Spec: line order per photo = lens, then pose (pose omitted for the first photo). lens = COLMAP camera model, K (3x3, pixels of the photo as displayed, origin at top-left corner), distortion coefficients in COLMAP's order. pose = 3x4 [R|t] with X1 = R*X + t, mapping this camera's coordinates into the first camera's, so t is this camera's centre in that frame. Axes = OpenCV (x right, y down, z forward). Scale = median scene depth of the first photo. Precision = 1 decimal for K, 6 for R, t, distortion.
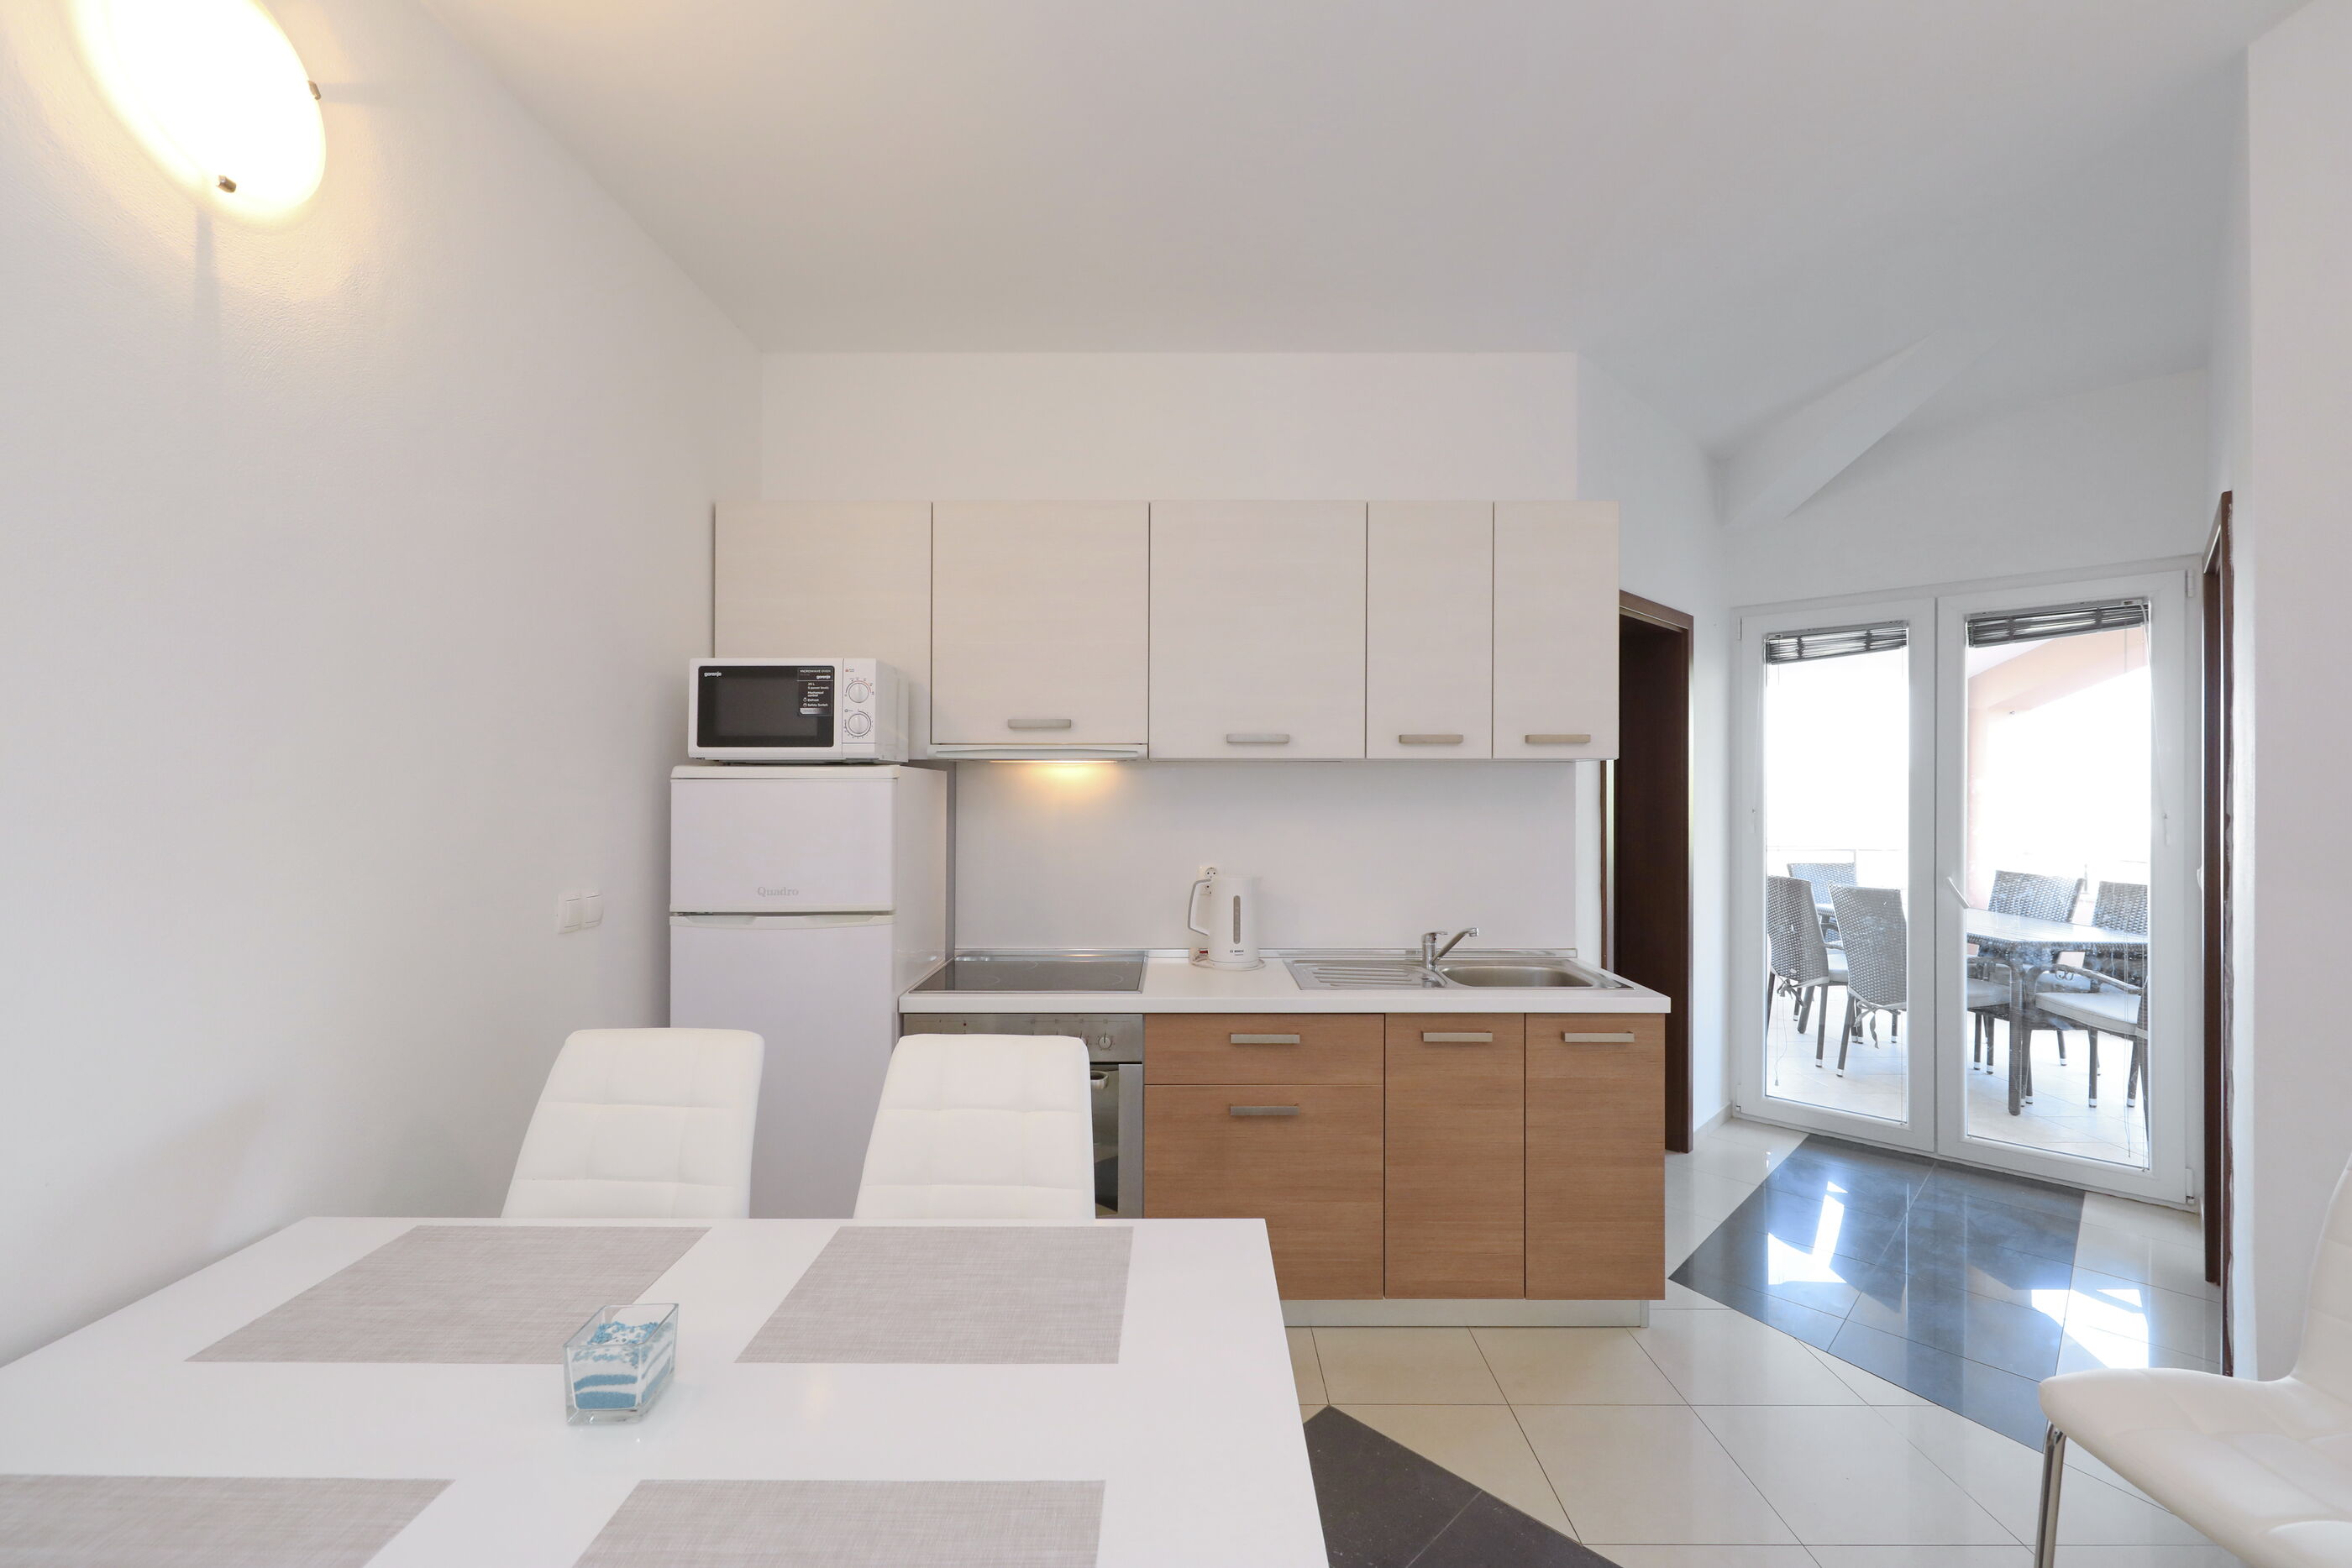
lens RADIAL K [[968.5, 0, 1162.8], [0, 968.5, 777.5], [0, 0, 1]] dist [-0.004134, -0.000111]
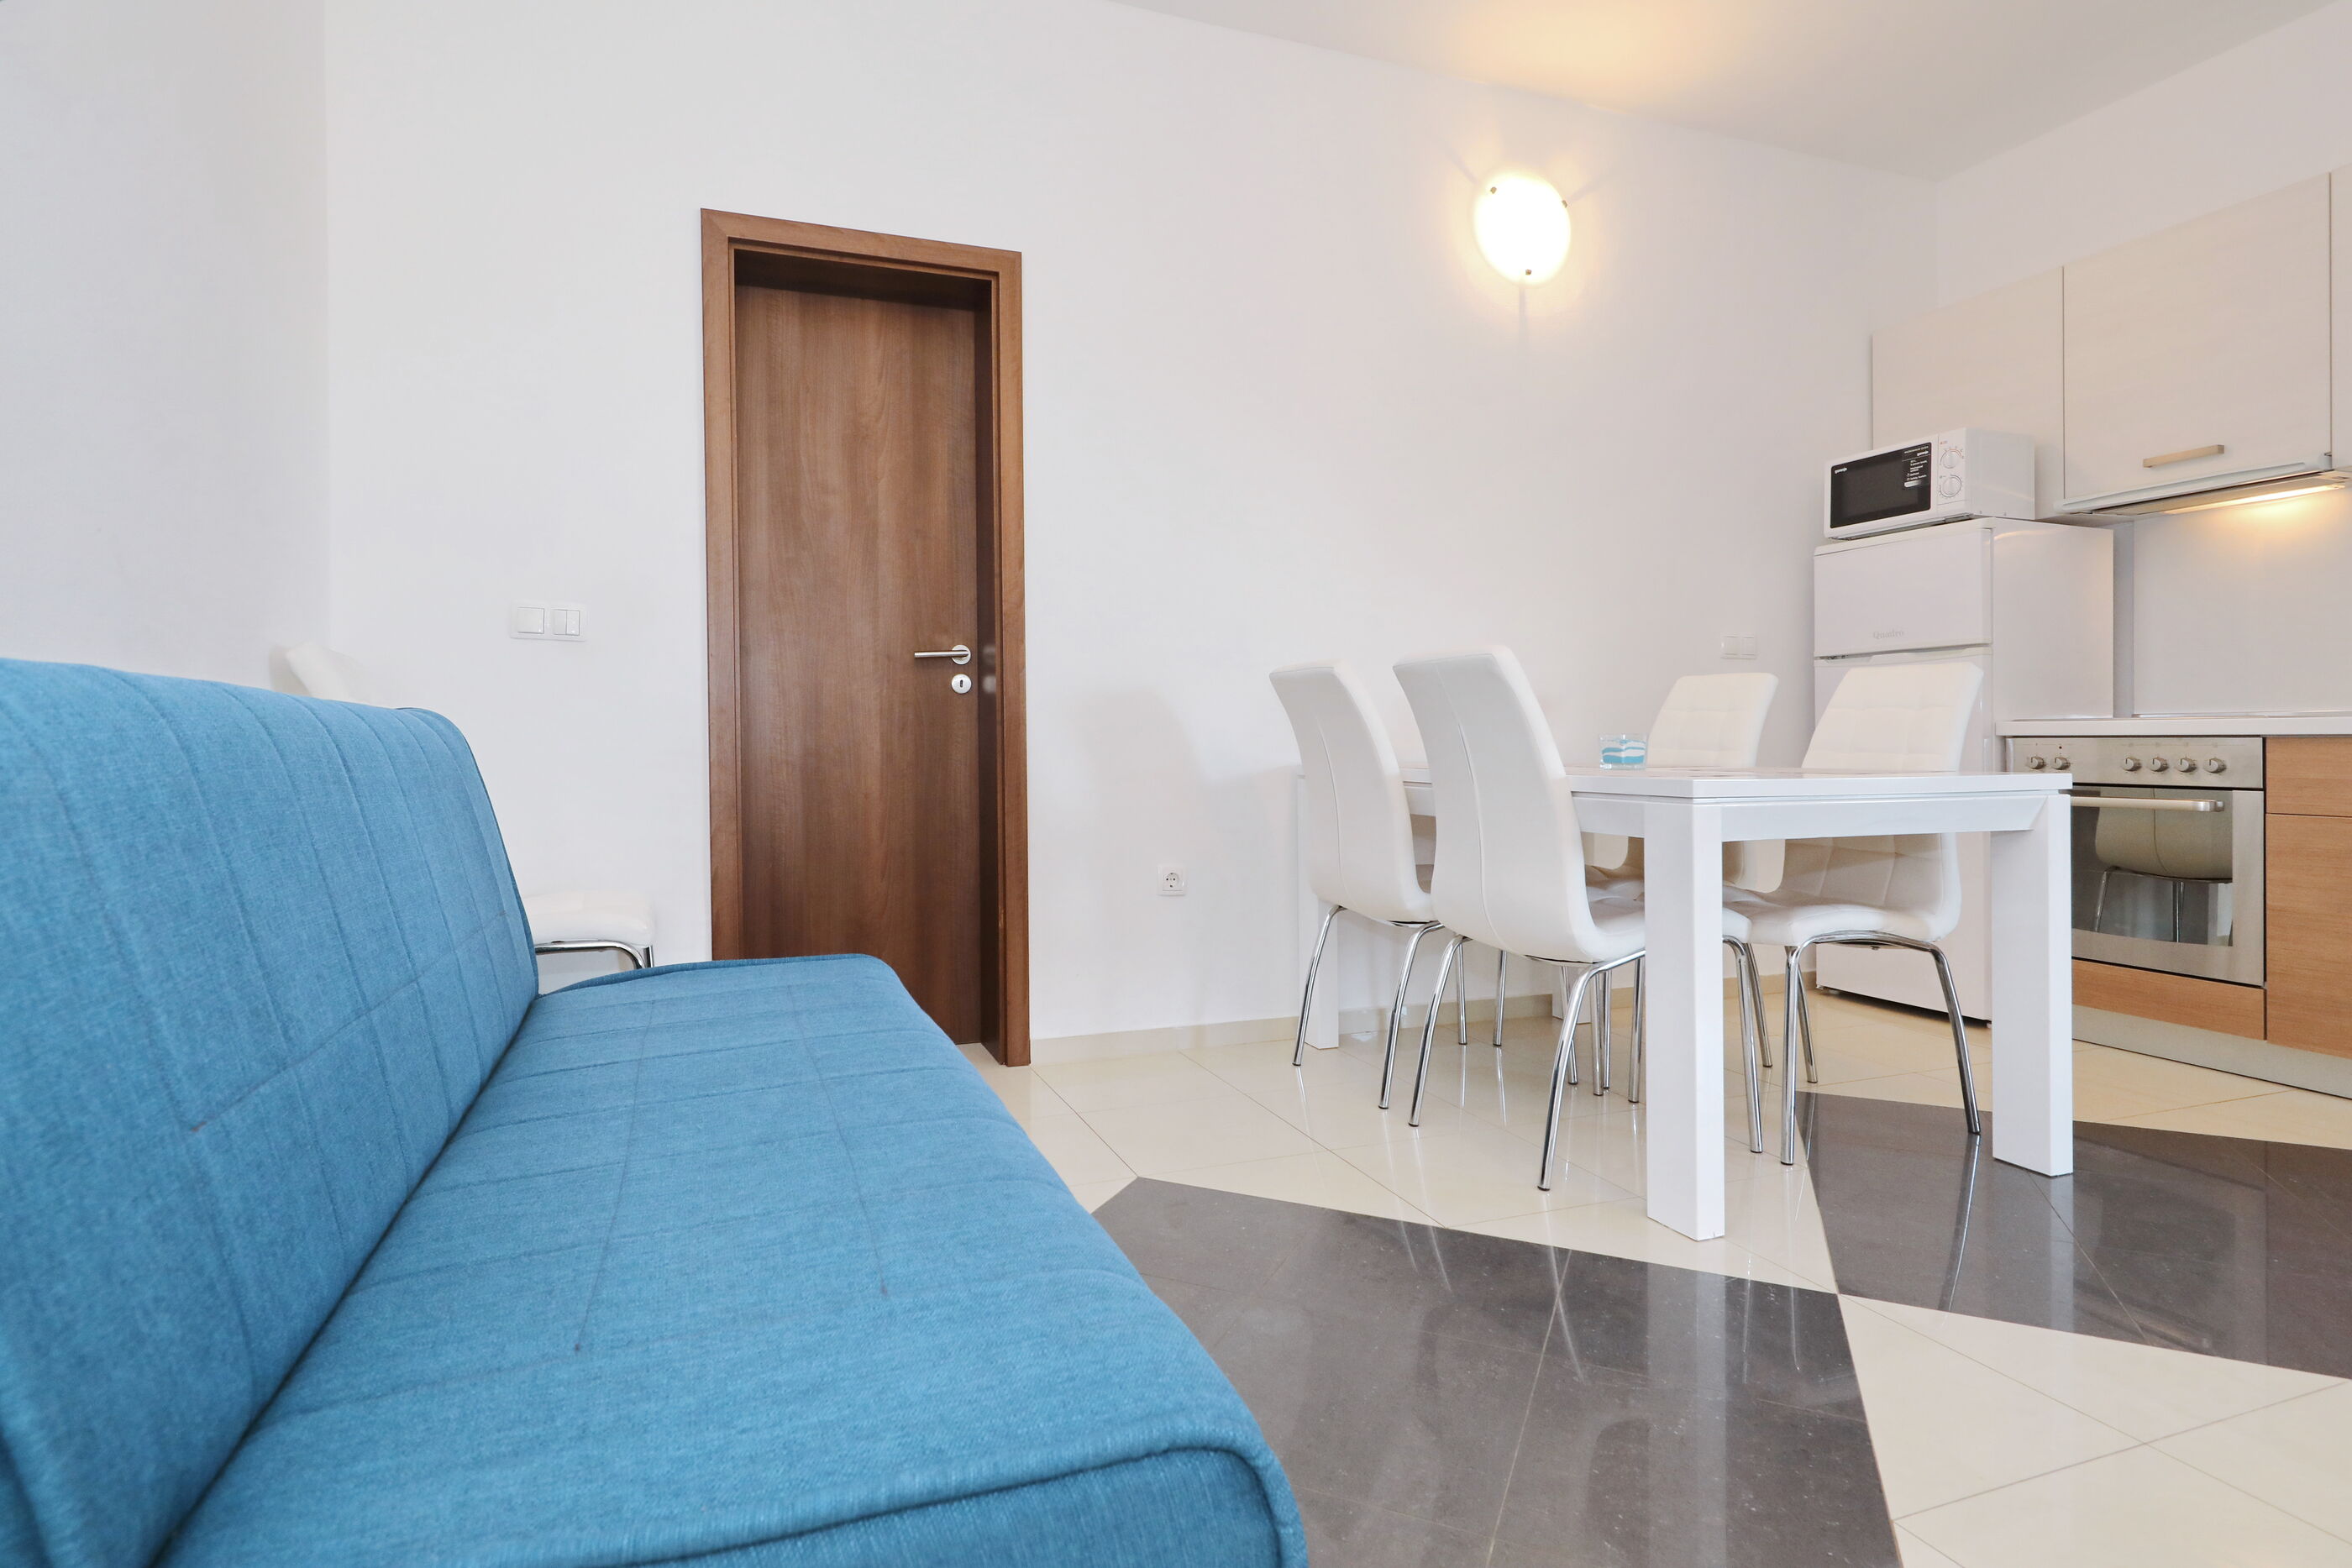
lens RADIAL K [[1231.4, 0, 1177.9], [0, 1231.4, 762.2], [0, 0, 1]] dist [0.000144, -0.000553]
pose [[0.370535, 0.003322, -0.928812, 0.732990], [0.015908, 0.999824, 0.009922, 0.251471], [0.928682, -0.018452, 0.370417, -0.438024]]
